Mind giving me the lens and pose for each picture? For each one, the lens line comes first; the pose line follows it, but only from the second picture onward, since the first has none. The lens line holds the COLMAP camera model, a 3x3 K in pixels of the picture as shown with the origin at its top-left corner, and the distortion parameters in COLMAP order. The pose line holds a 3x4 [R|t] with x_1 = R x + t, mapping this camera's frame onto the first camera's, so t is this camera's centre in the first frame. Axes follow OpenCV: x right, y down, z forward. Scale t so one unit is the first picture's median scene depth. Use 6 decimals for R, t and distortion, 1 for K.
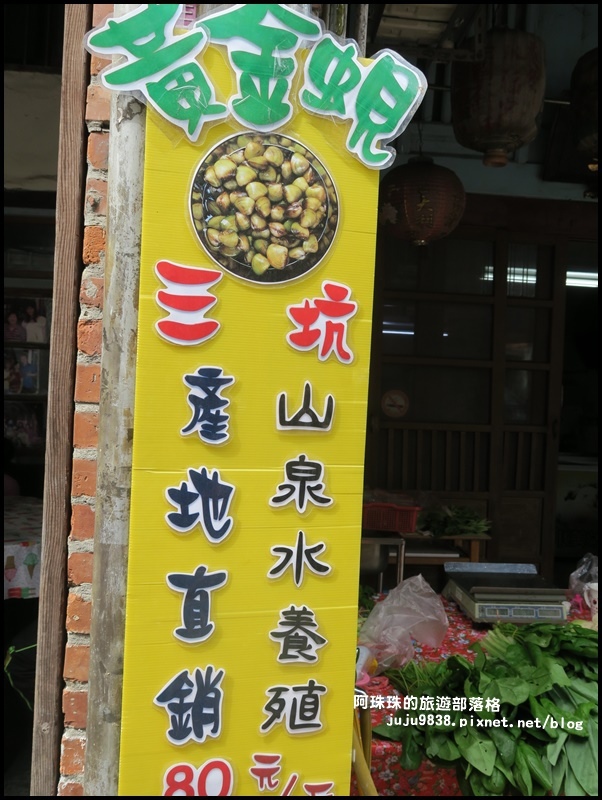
lens RADIAL K [[609.5, 0, 301.0], [0, 609.5, 400.0], [0, 0, 1]] dist [0.033350, 0.002674]
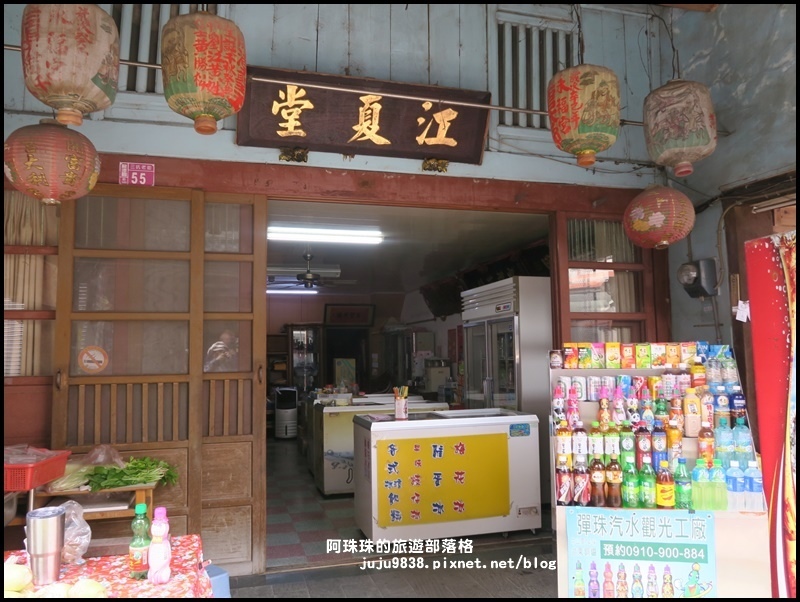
lens RADIAL K [[544.4, 0, 400.1], [0, 544.4, 324.4], [0, 0, 1]] dist [0.001657, 0.005347]
pose [[0.991020, -0.048616, 0.124564, 0.560247], [0.055643, 0.997013, -0.053565, 0.025449], [-0.121588, 0.060015, 0.990765, 0.036627]]
